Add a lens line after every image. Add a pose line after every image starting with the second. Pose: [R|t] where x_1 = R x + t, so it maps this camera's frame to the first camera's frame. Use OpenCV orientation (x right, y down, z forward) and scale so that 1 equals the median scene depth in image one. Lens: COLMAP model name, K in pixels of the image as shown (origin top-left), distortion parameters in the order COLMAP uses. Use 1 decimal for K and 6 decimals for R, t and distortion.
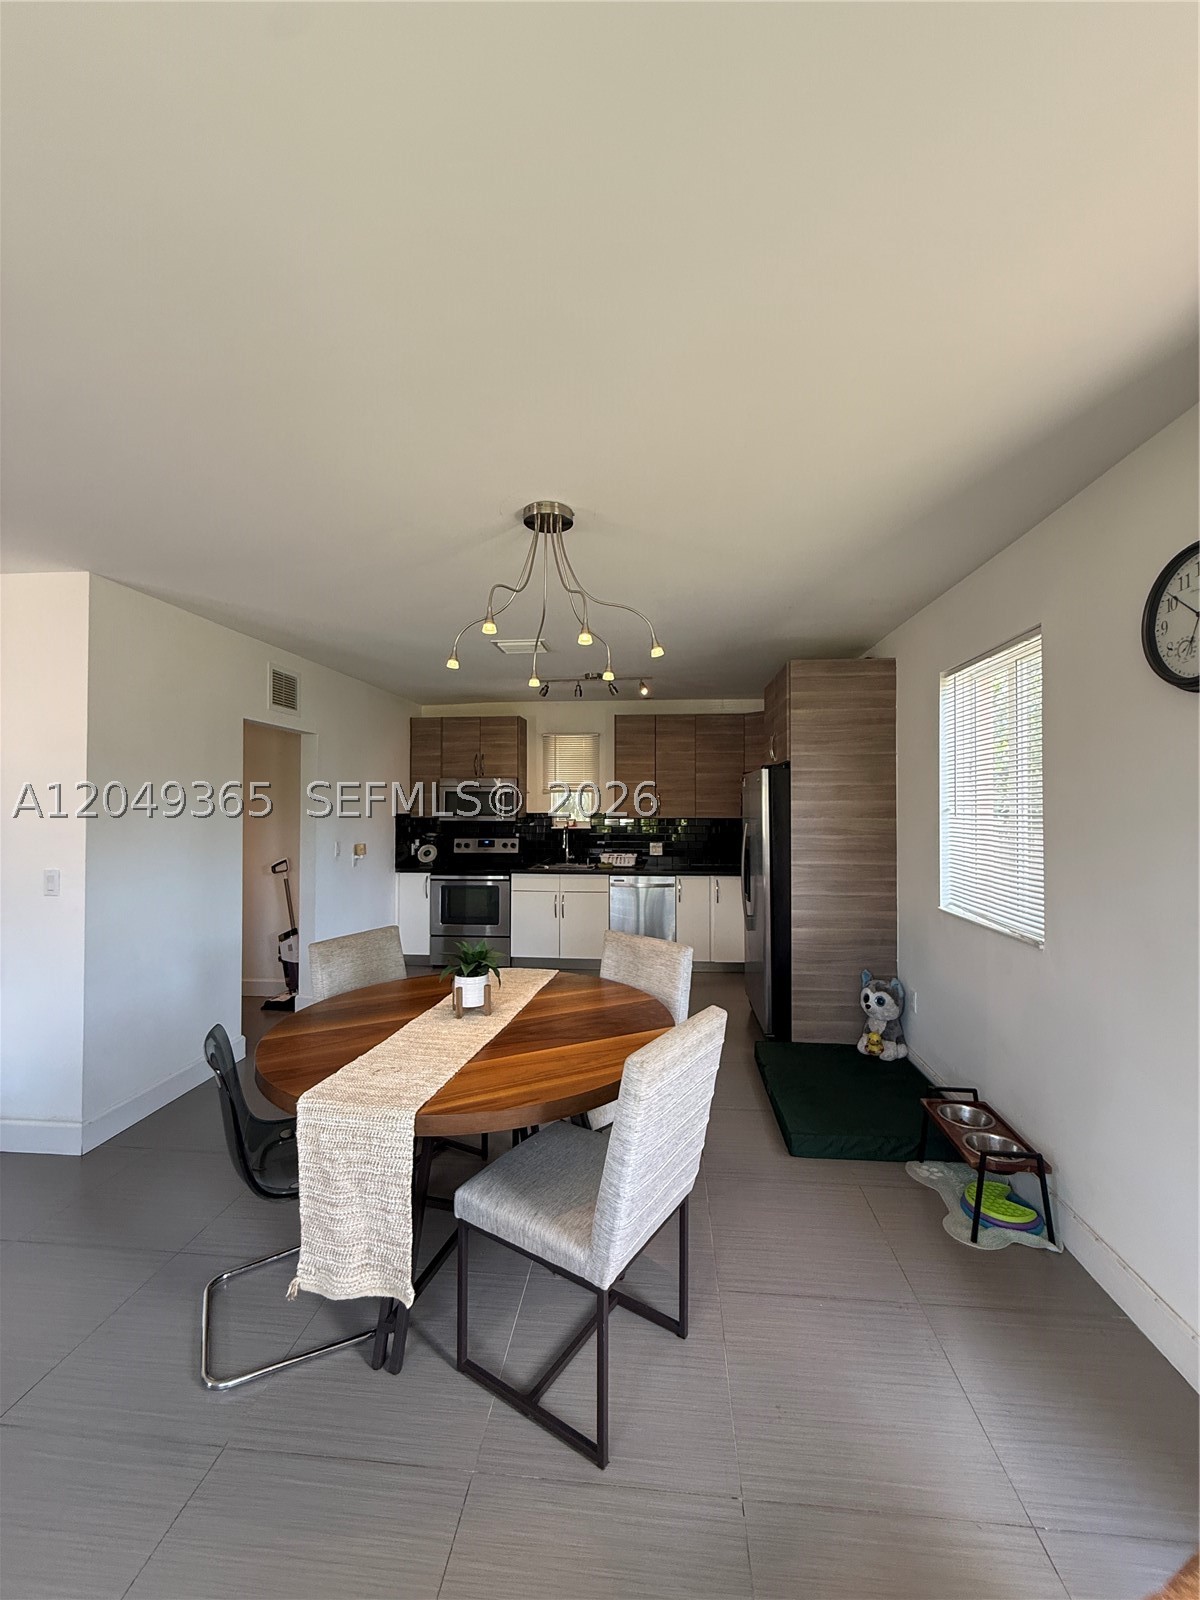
lens RADIAL K [[637.1, 0, 599.9], [0, 637.1, 794.9], [0, 0, 1]] dist [0.000683, 0.000090]
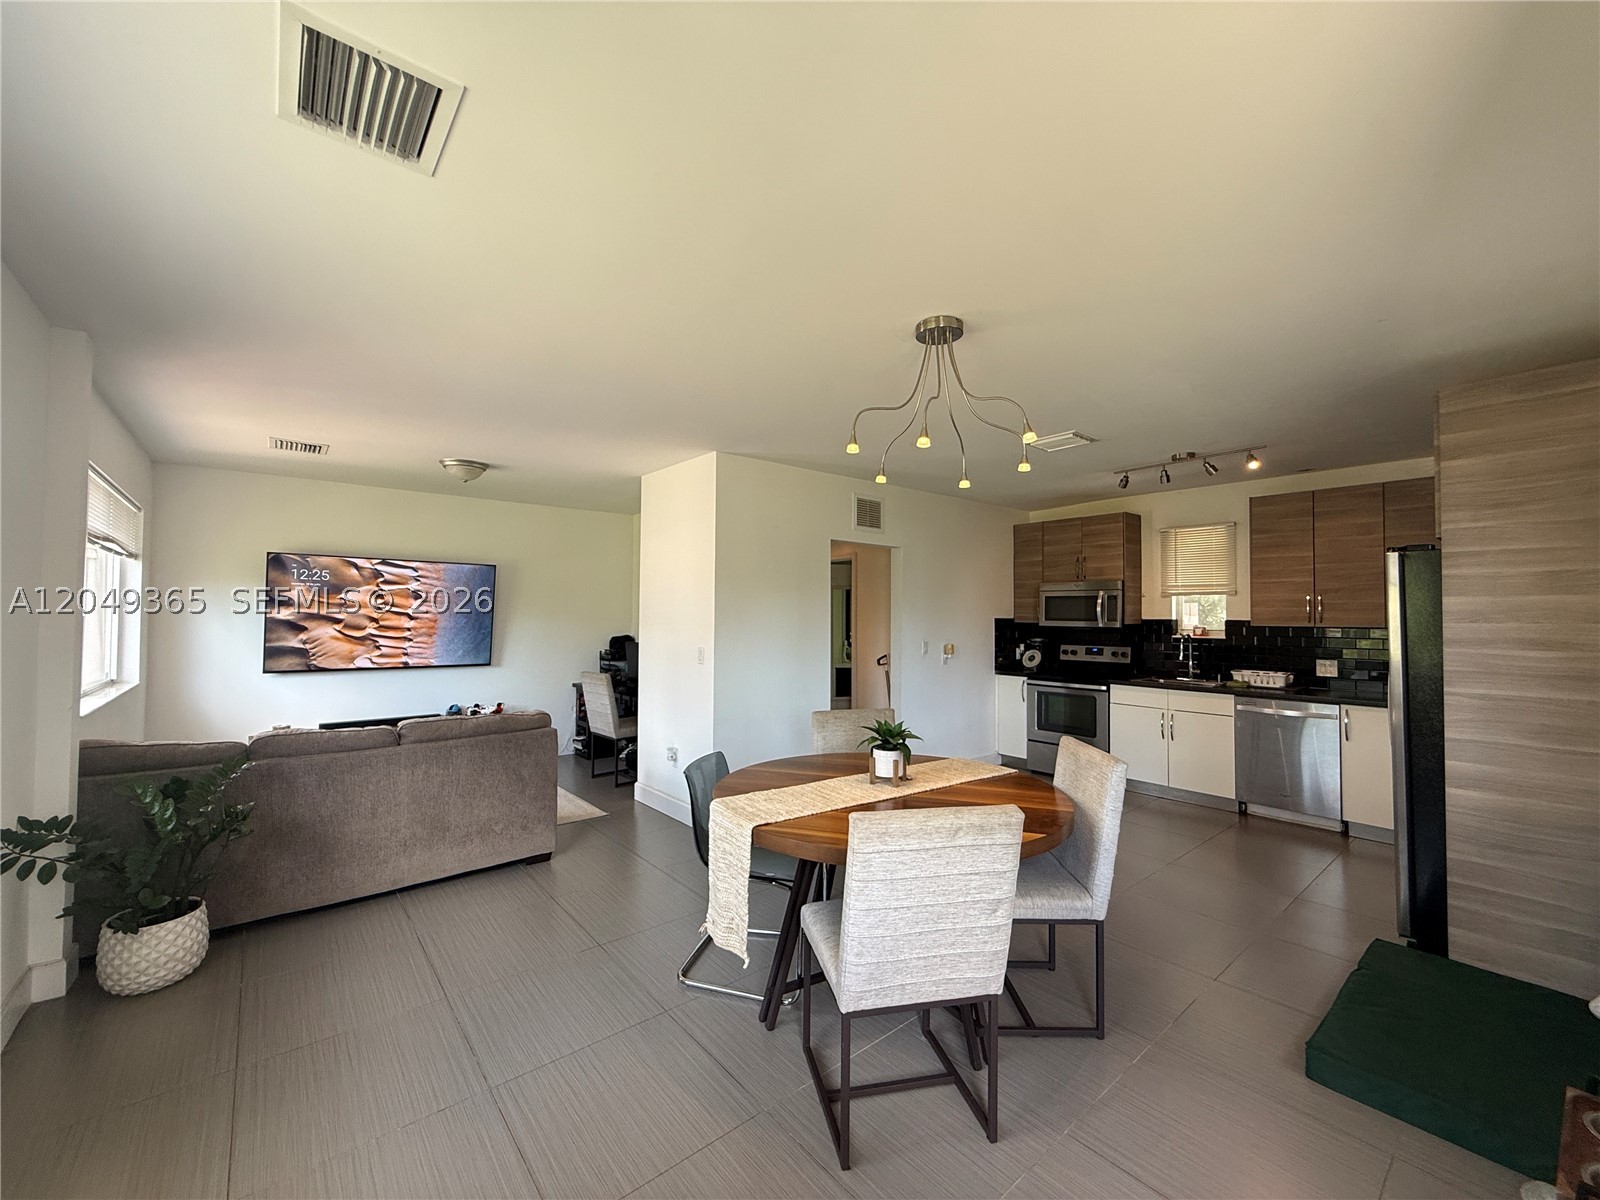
lens RADIAL K [[637.1, 0, 800.0], [0, 637.1, 600.0], [0, 0, 1]] dist [0.000683, 0.000090]
pose [[0.712756, -0.012719, -0.701297, 0.222333], [0.005653, 0.999907, -0.012390, 0.012978], [0.701389, 0.004866, 0.712762, 0.035475]]
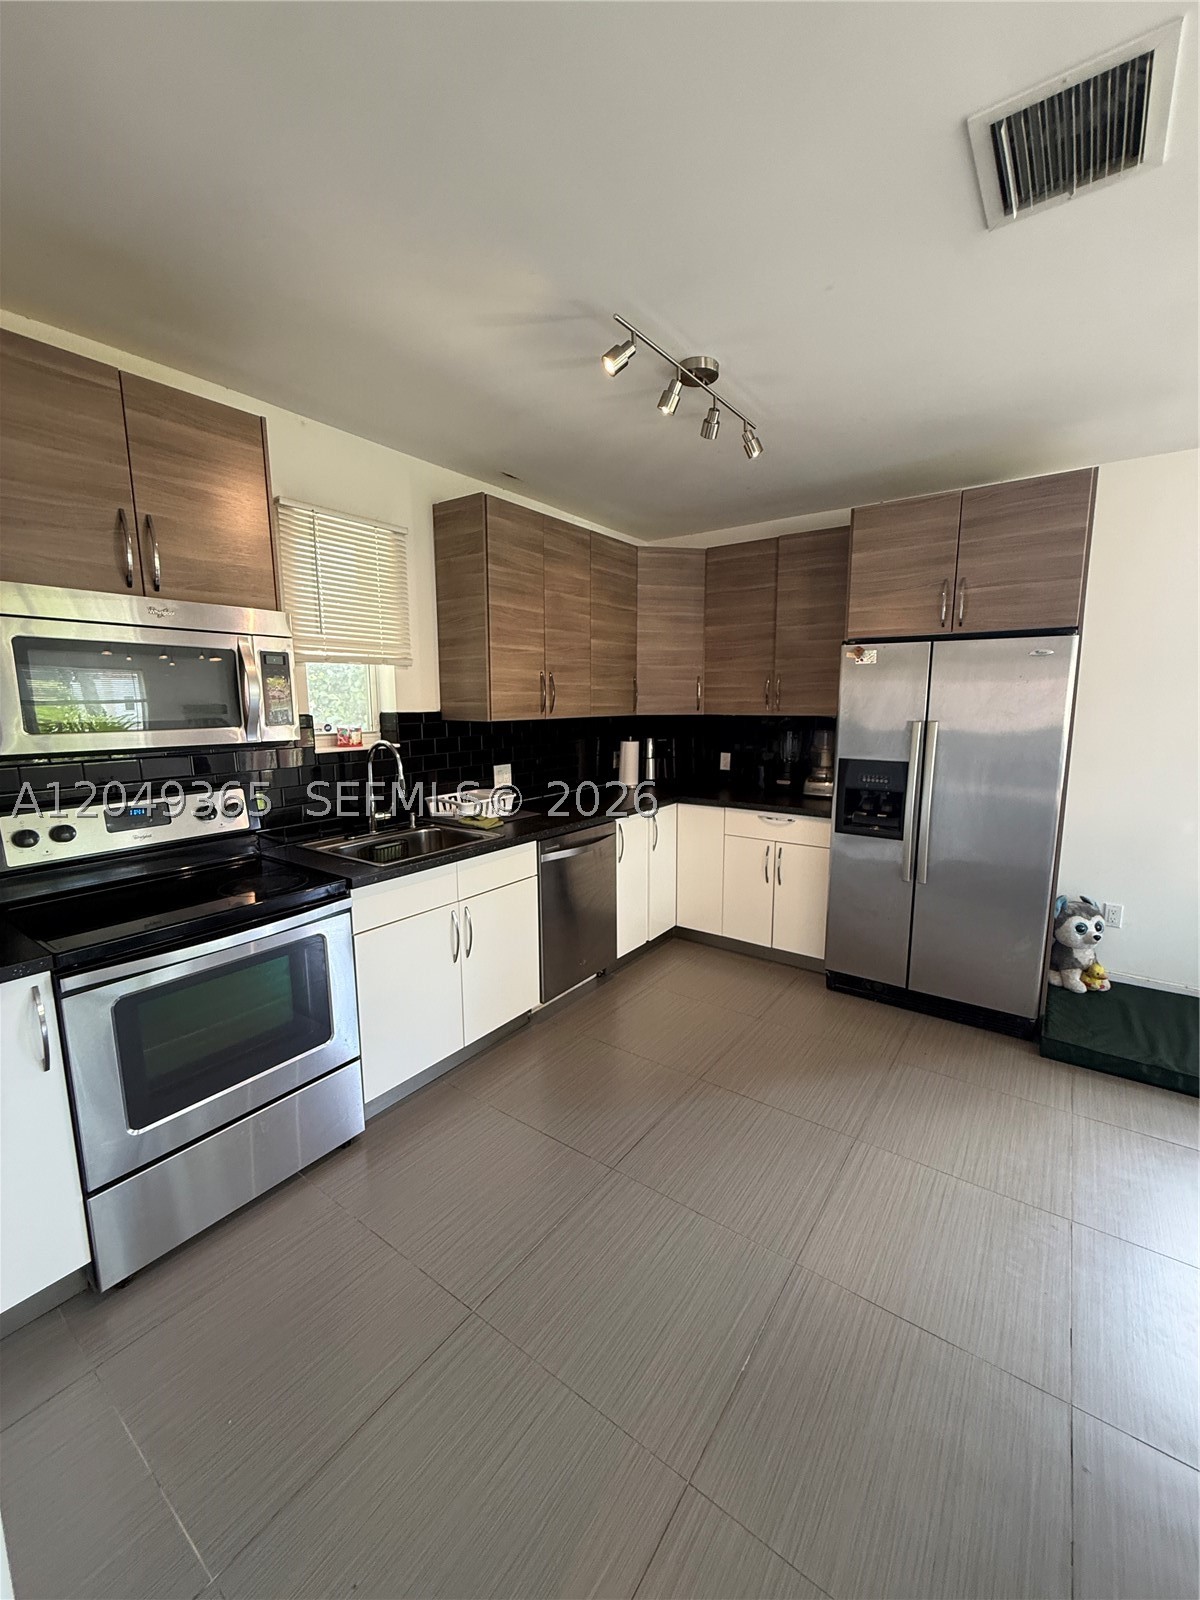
lens RADIAL K [[637.1, 0, 599.9], [0, 637.1, 794.9], [0, 0, 1]] dist [0.000683, 0.000090]
pose [[0.517676, -0.133063, 0.845166, -0.424663], [-0.012687, 0.986530, 0.163091, 0.014113], [-0.855482, -0.095151, 0.509015, 0.830746]]
